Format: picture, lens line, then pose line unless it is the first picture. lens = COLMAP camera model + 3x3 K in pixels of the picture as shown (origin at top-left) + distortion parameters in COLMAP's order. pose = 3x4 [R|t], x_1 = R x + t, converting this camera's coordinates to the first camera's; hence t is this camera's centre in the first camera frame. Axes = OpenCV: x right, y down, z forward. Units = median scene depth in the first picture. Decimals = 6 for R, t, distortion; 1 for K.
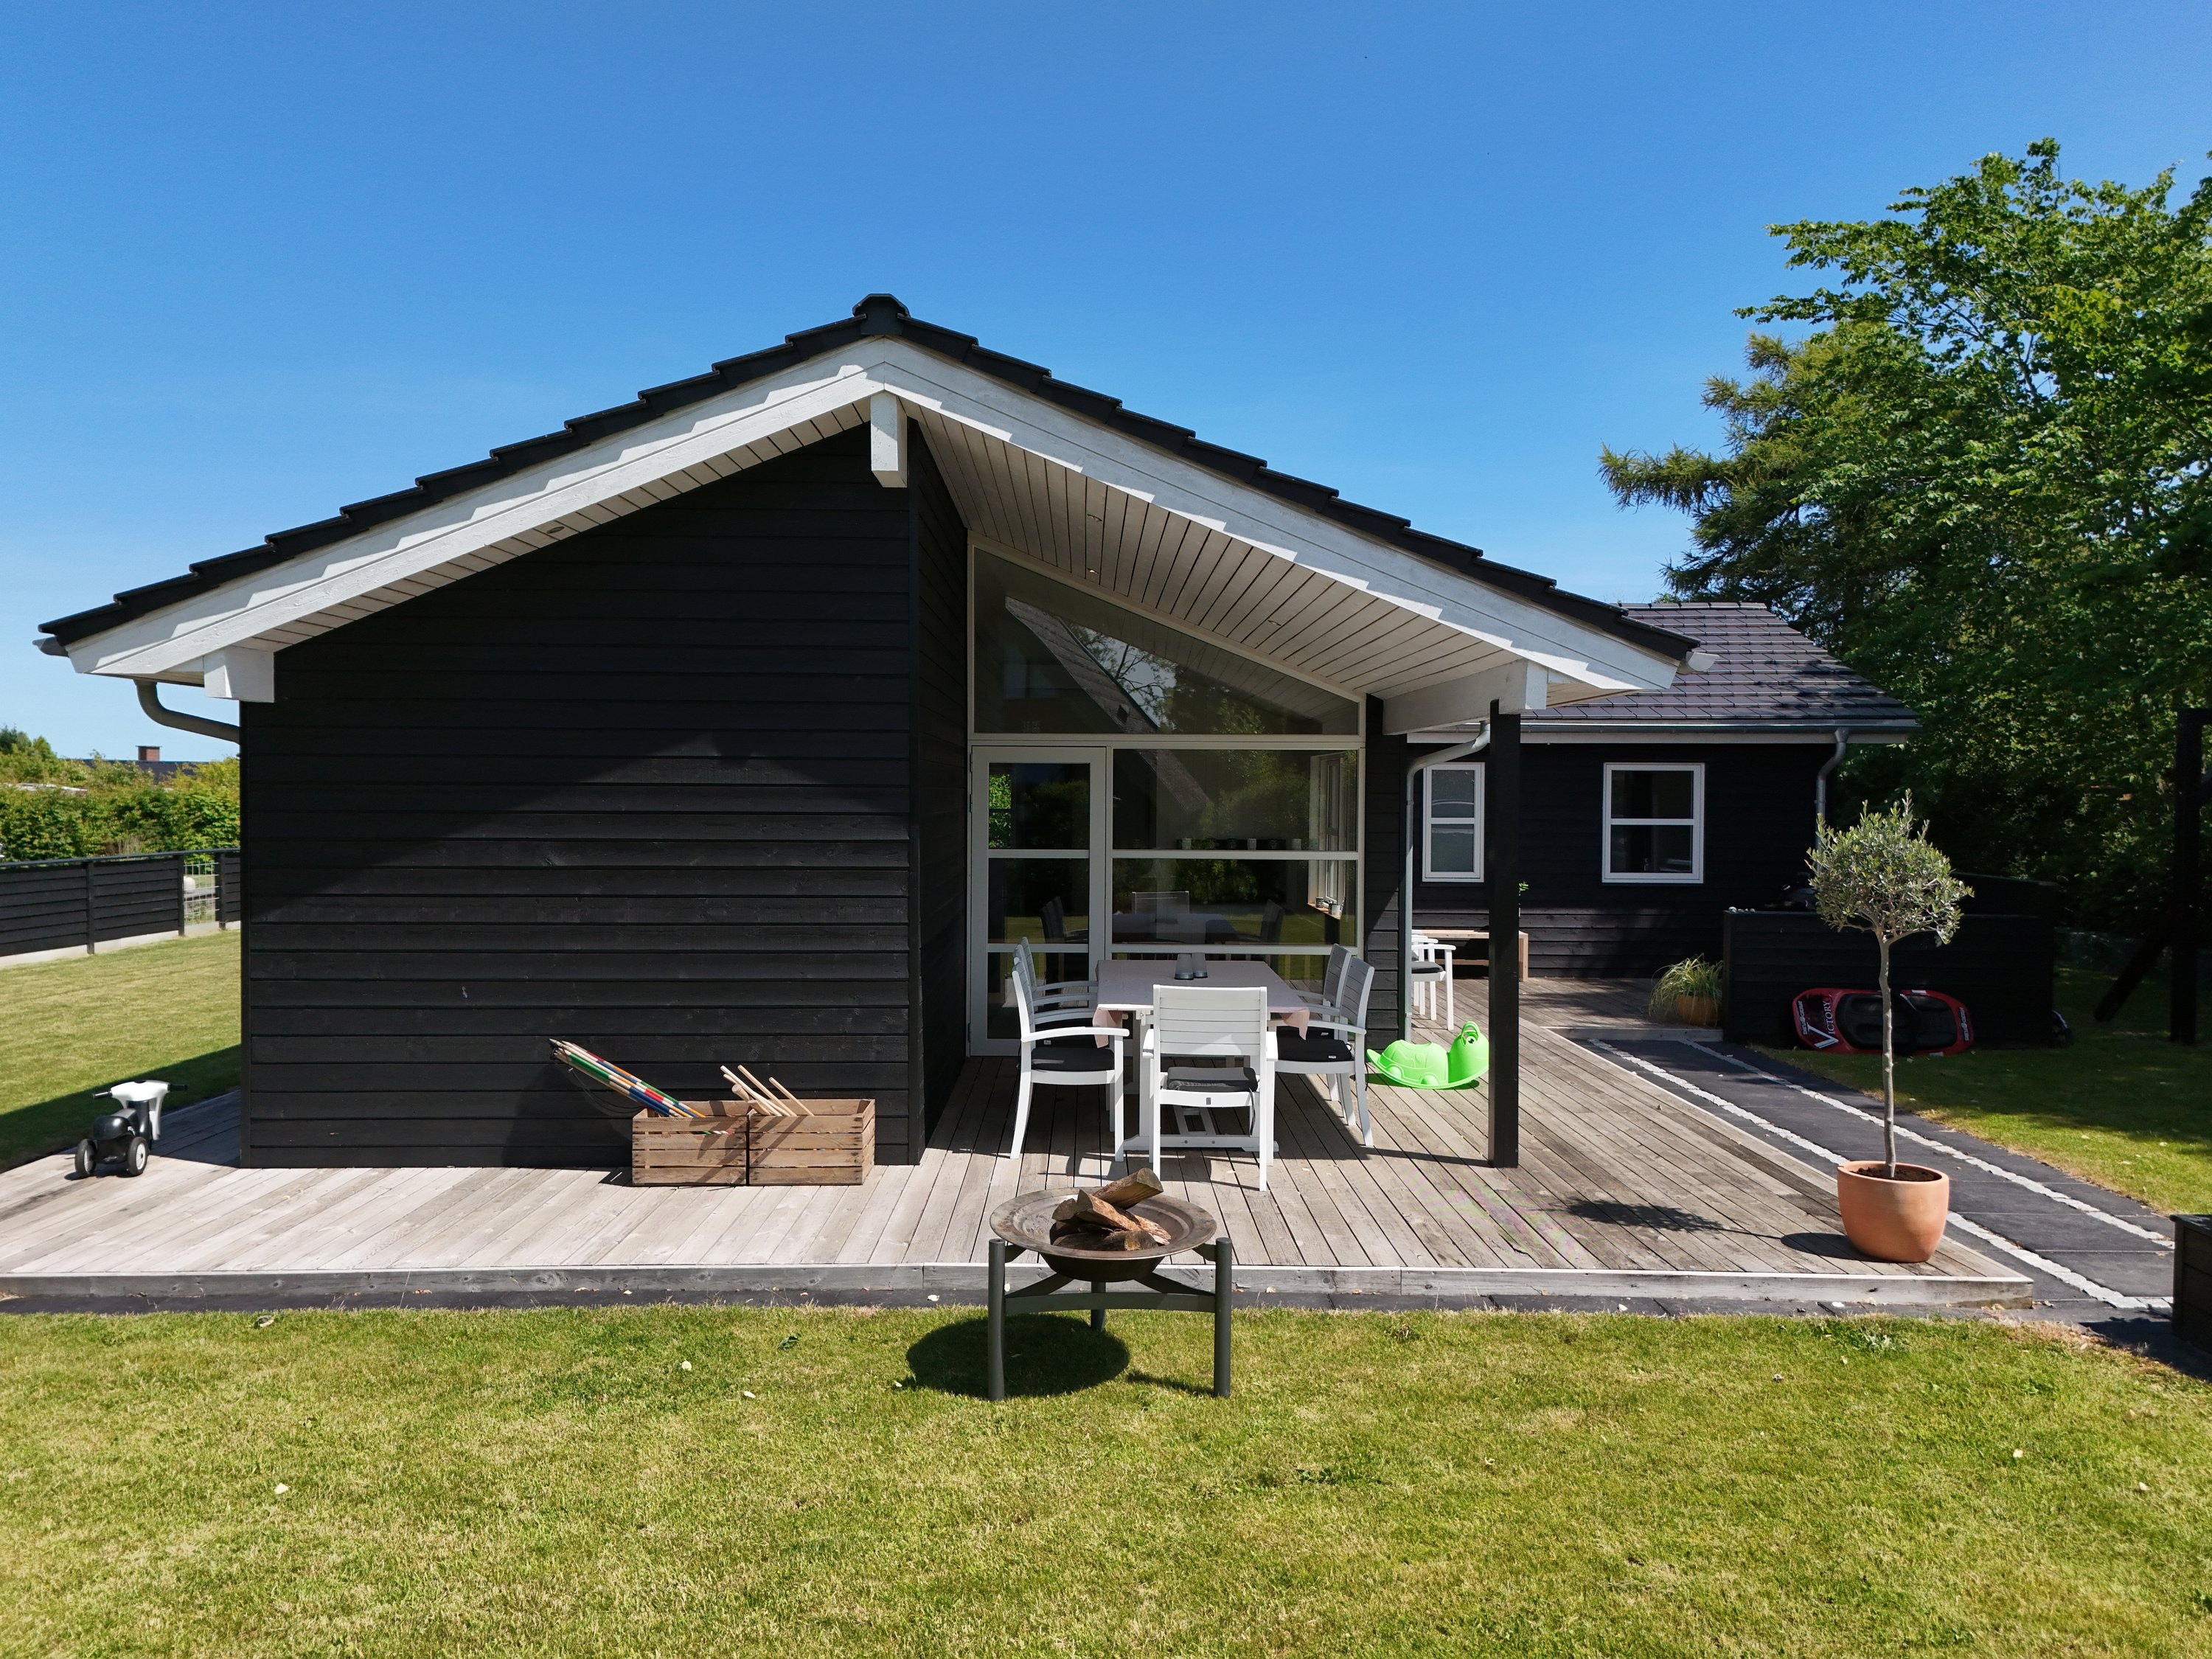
lens RADIAL K [[1621.8, 0, 1106.0], [0, 1621.8, 829.5], [0, 0, 1]] dist [0.070946, -0.053708]
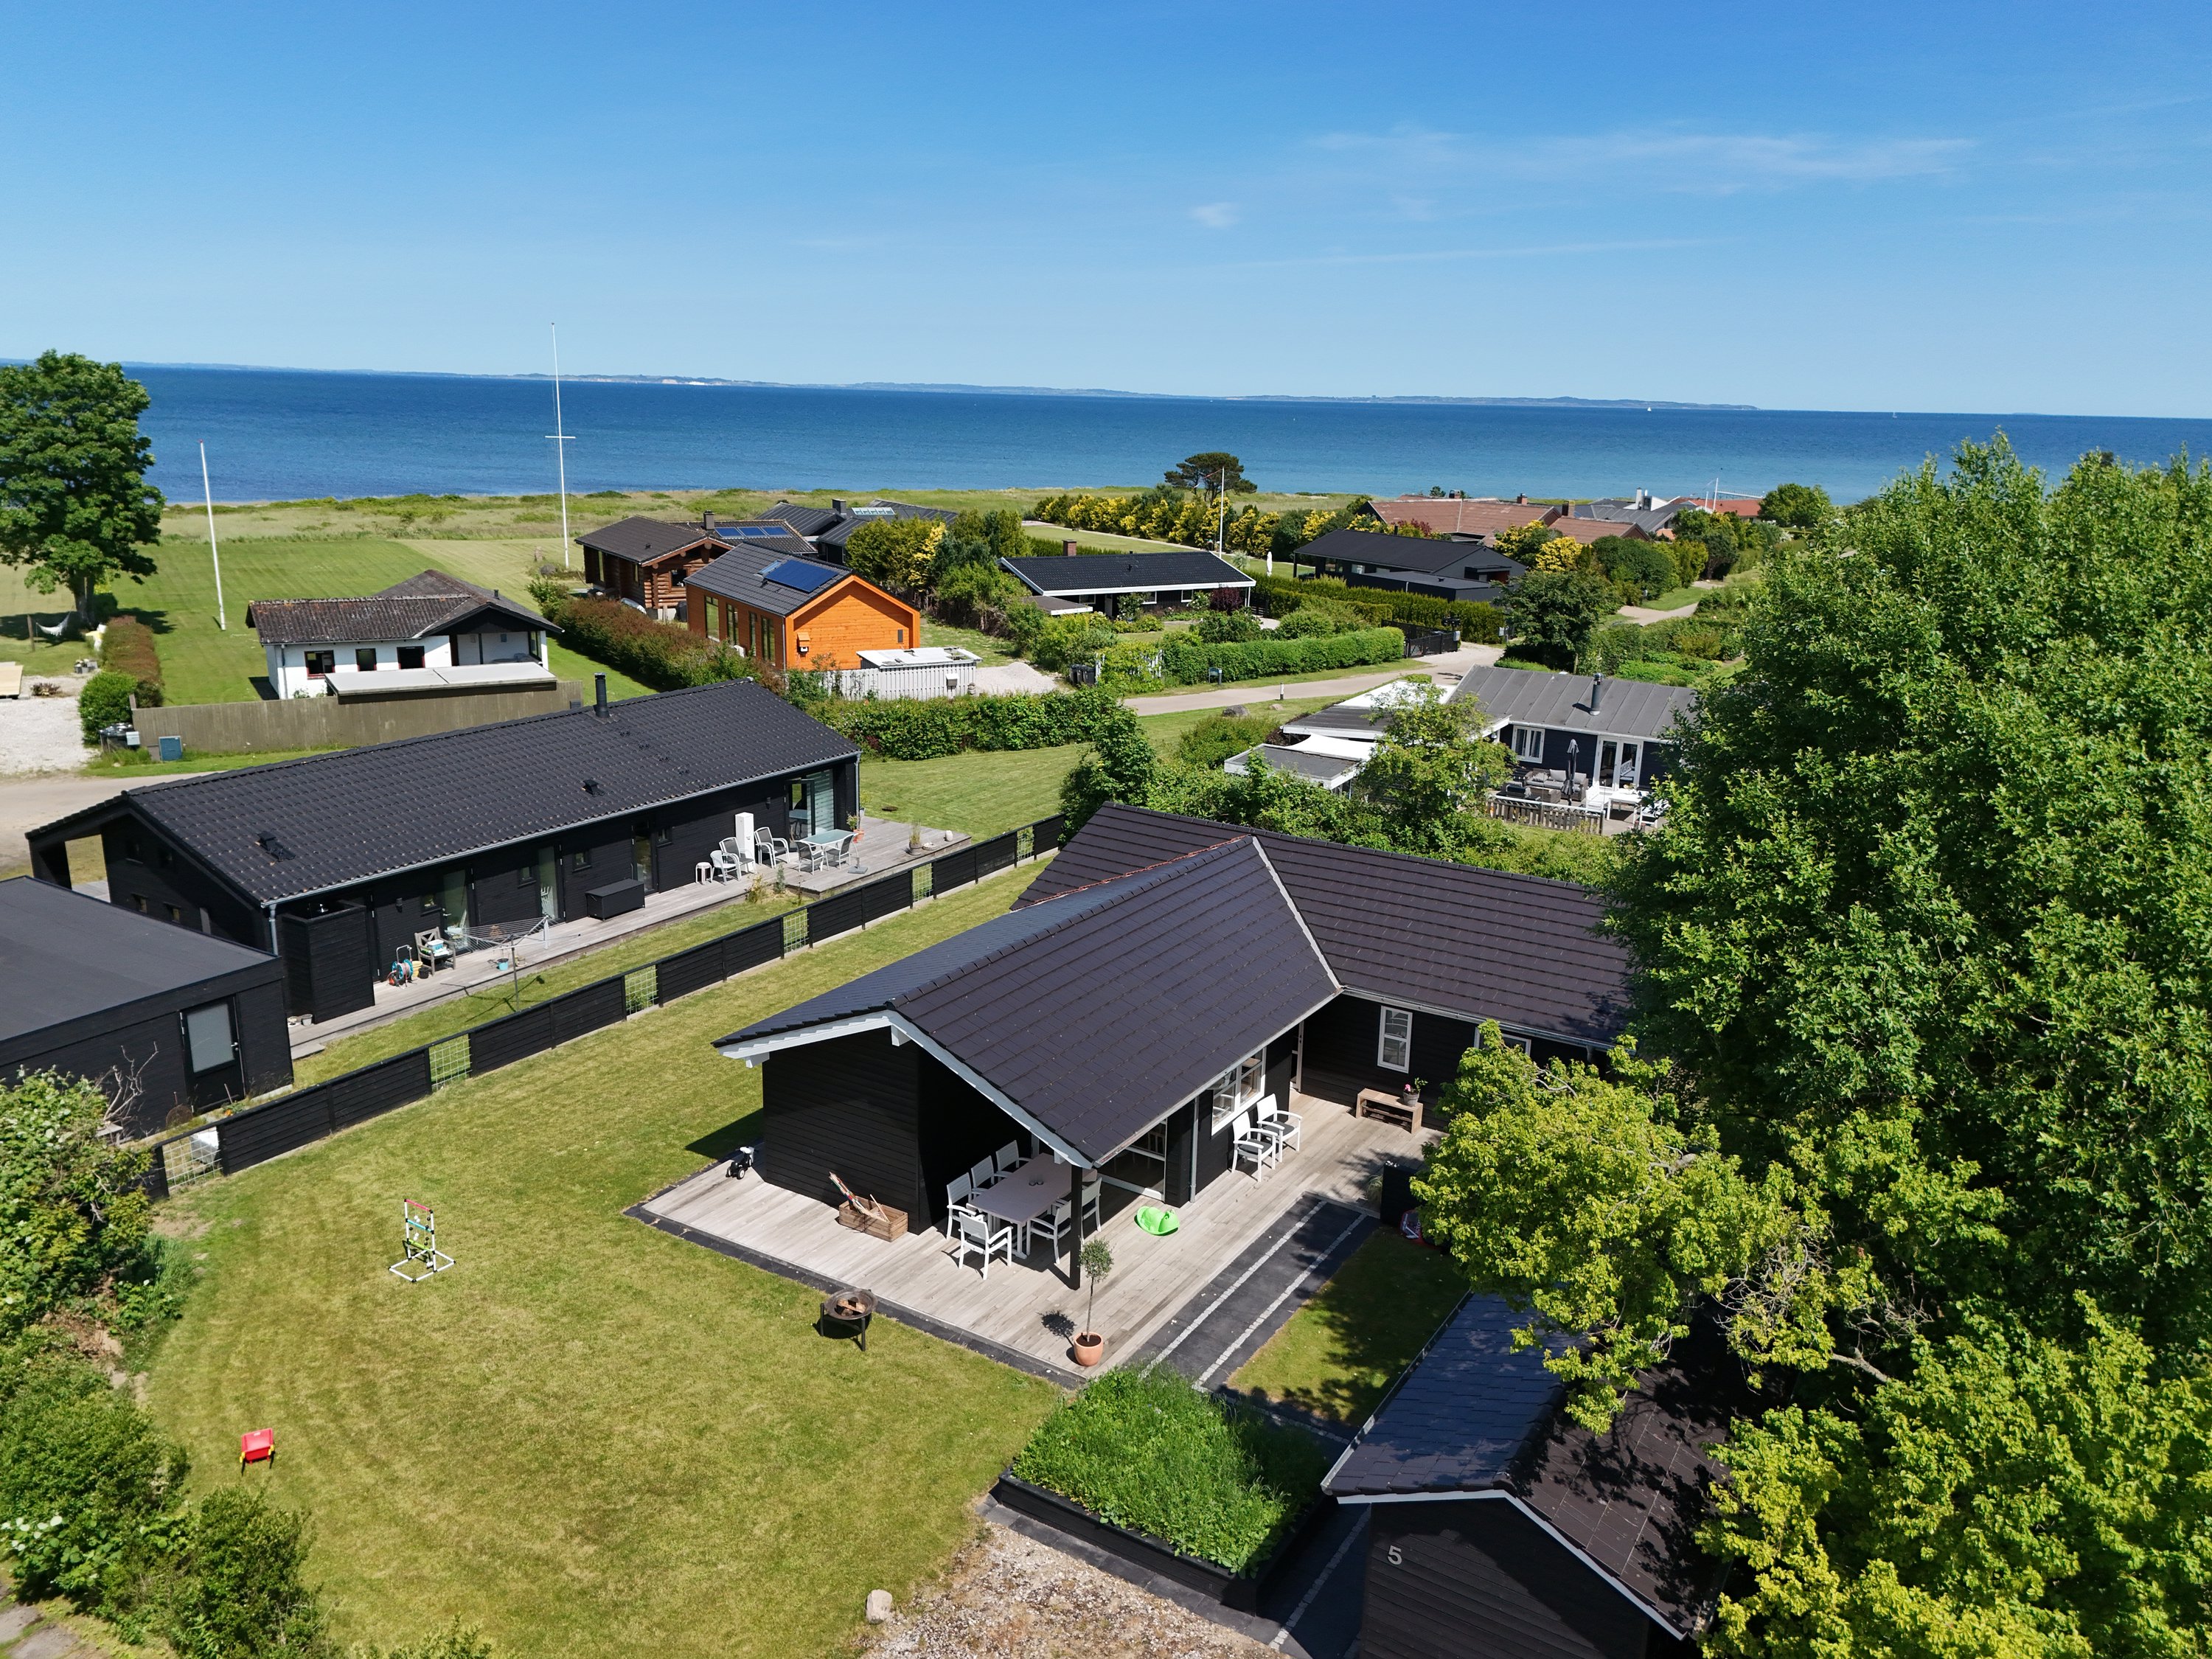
lens RADIAL K [[1610.9, 0, 1110.2], [0, 1610.9, 775.1], [0, 0, 1]] dist [0.001513, -0.049850]
pose [[0.845987, 0.131319, -0.516779, 1.722080], [-0.031297, 0.979757, 0.197731, -1.319676], [0.532284, -0.151104, 0.832971, -1.306028]]
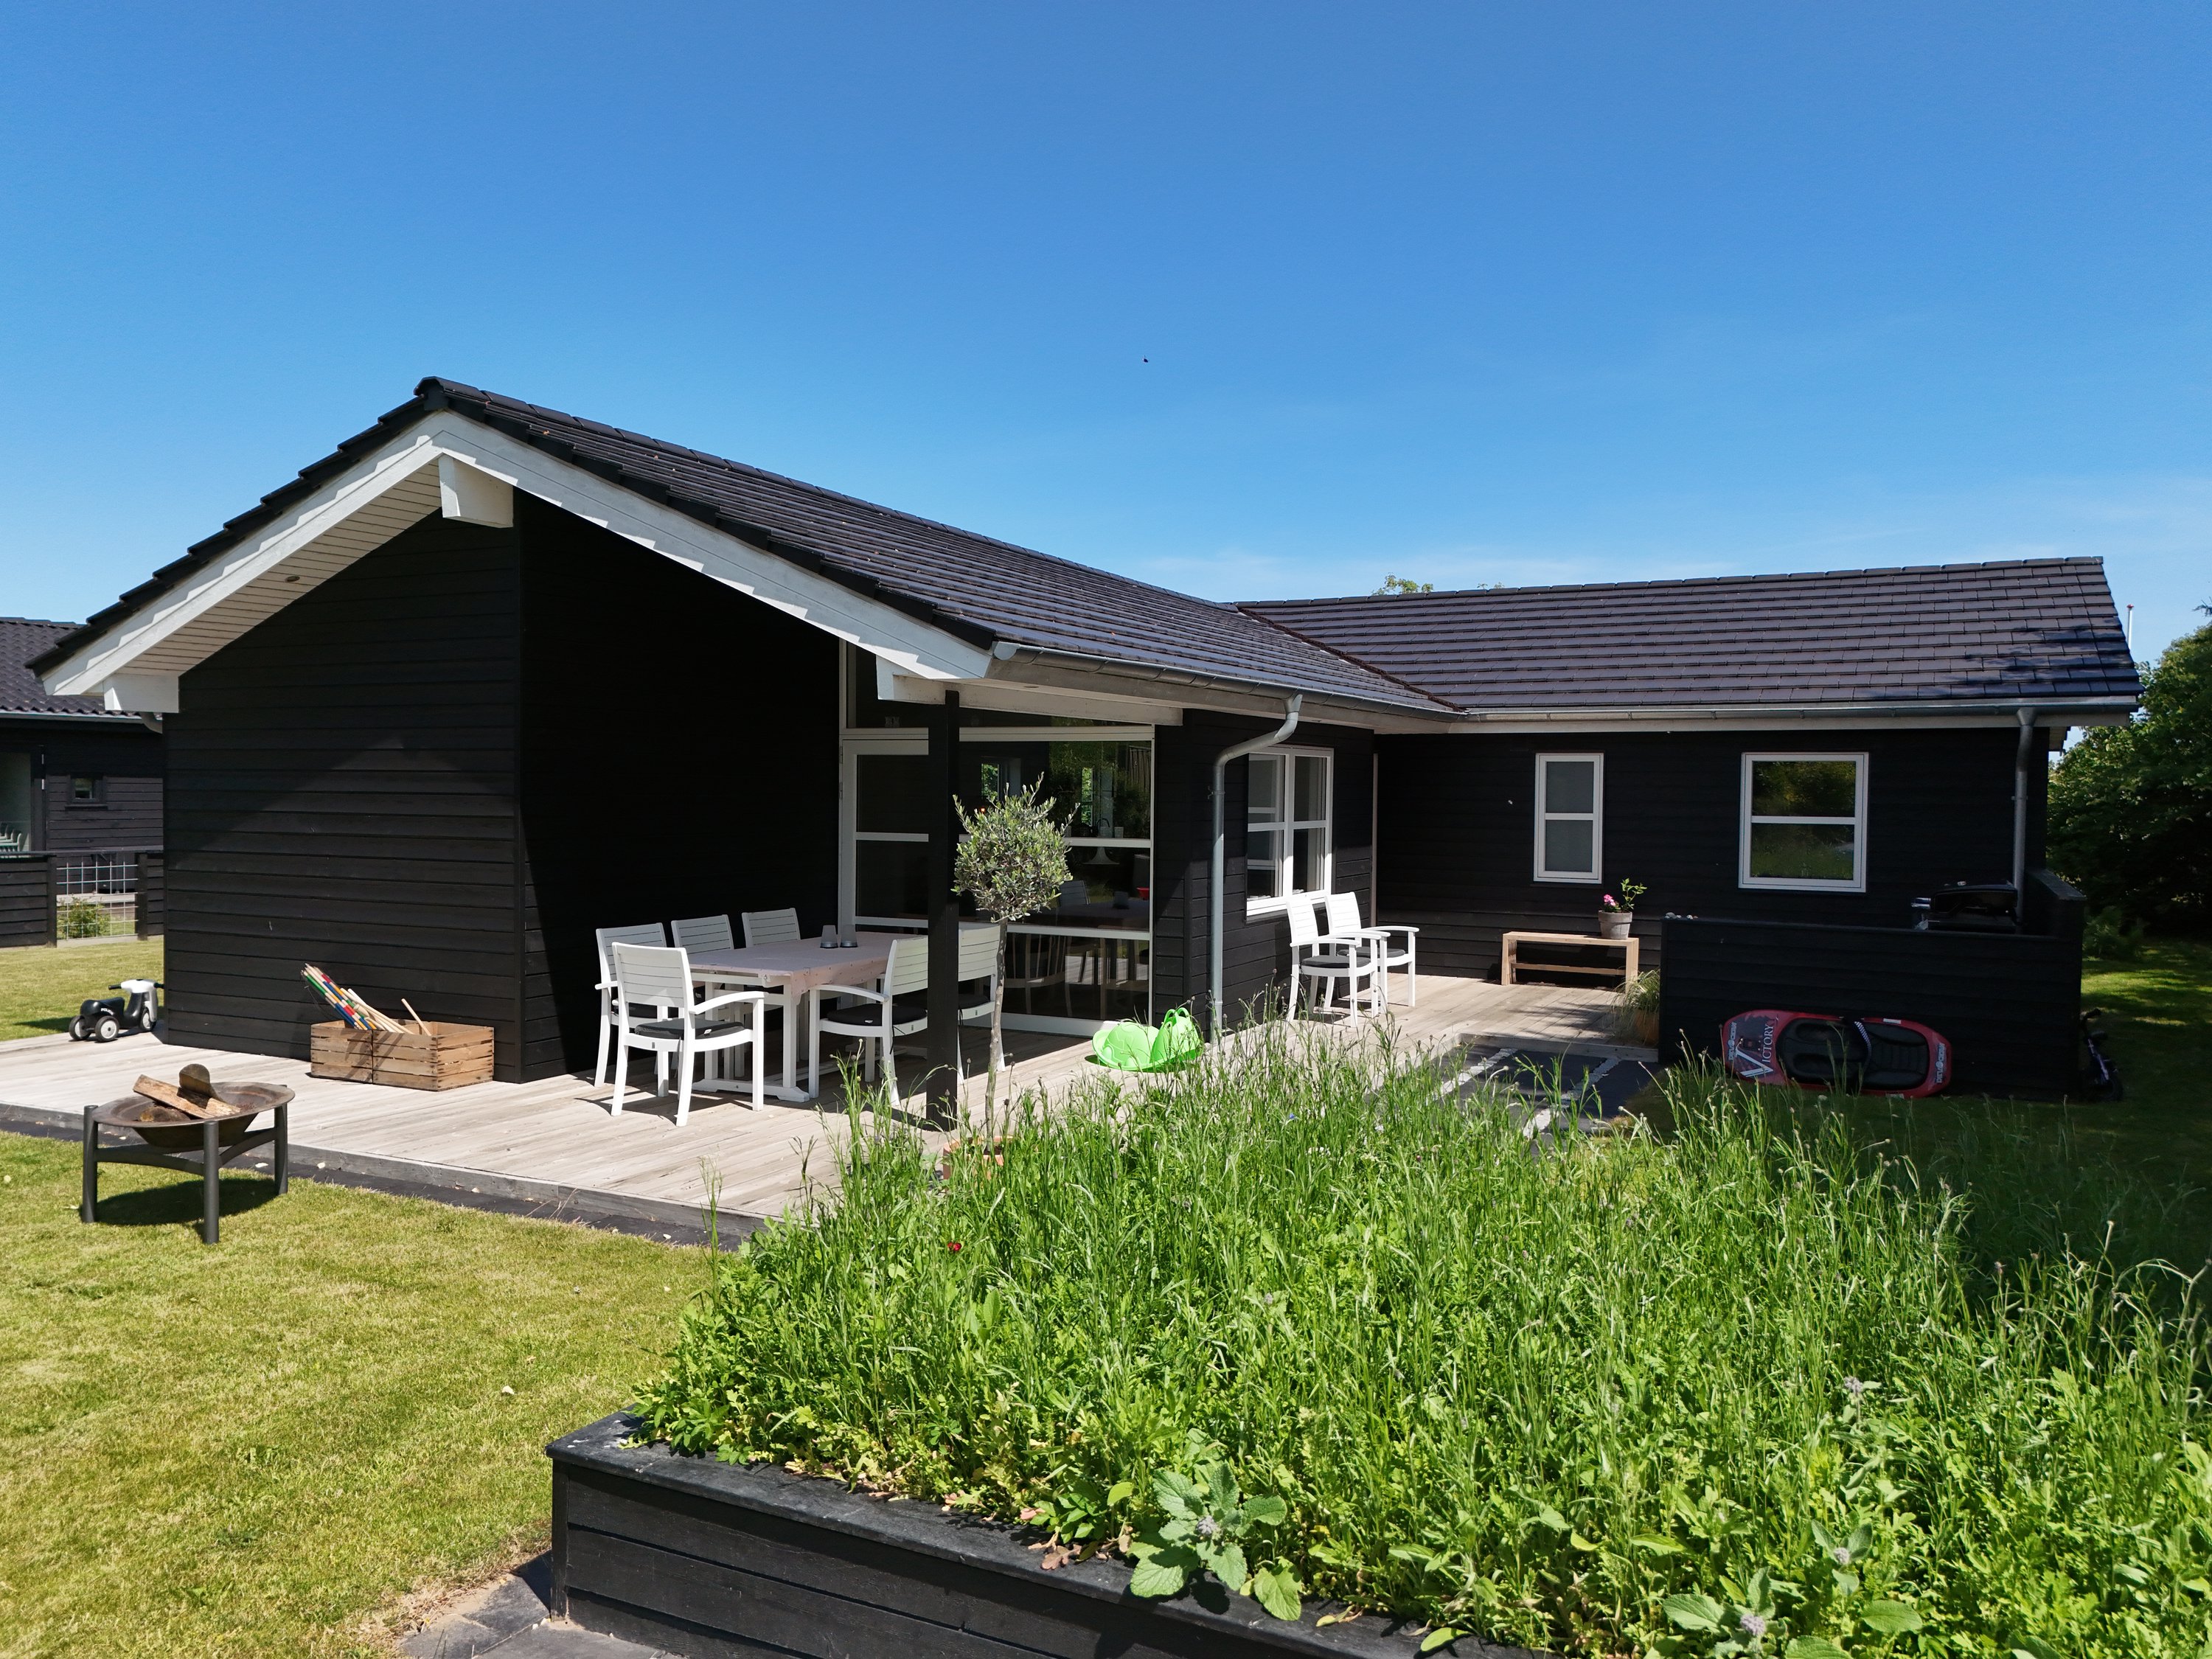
lens RADIAL K [[1621.8, 0, 1106.0], [0, 1621.8, 829.5], [0, 0, 1]] dist [0.070946, -0.053708]
pose [[0.889799, 0.014787, -0.456113, 0.824338], [-0.014515, 0.999886, 0.004099, 0.004504], [0.456122, 0.002973, 0.889912, 0.109182]]
